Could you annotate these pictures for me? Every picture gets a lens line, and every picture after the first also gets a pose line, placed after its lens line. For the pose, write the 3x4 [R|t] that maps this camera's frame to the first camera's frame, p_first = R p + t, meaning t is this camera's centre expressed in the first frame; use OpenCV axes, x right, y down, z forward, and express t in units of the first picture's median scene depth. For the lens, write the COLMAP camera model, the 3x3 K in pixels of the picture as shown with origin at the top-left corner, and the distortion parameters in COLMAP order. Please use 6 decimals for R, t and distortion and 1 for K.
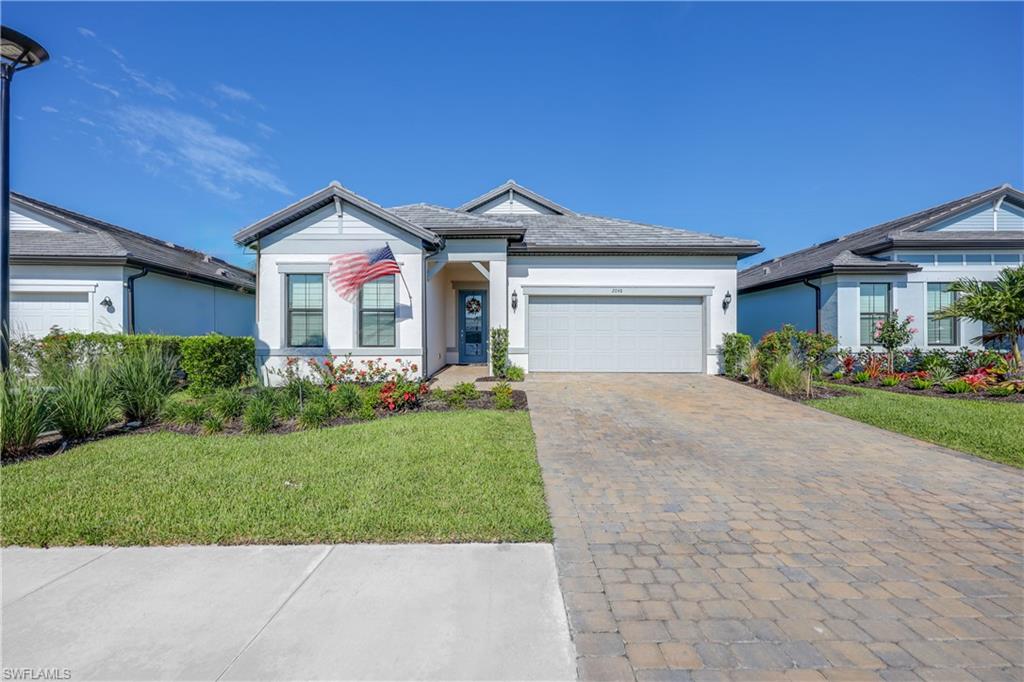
lens RADIAL K [[413.5, 0, 510.6], [0, 413.5, 345.5], [0, 0, 1]] dist [0.000014, -0.000450]
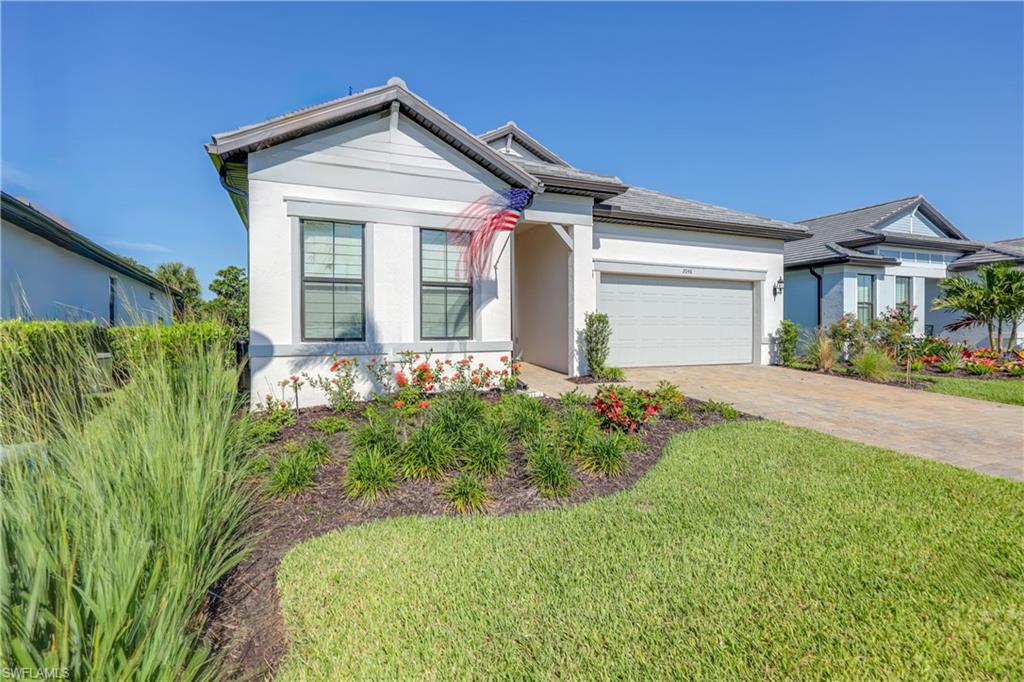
lens RADIAL K [[491.4, 0, 512.0], [0, 491.4, 335.7], [0, 0, 1]] dist [-0.000265, -0.000857]
pose [[0.917325, -0.008168, 0.398055, -0.491623], [0.007244, 0.999966, 0.003825, -0.004417], [-0.398073, -0.000626, 0.917354, 0.207484]]
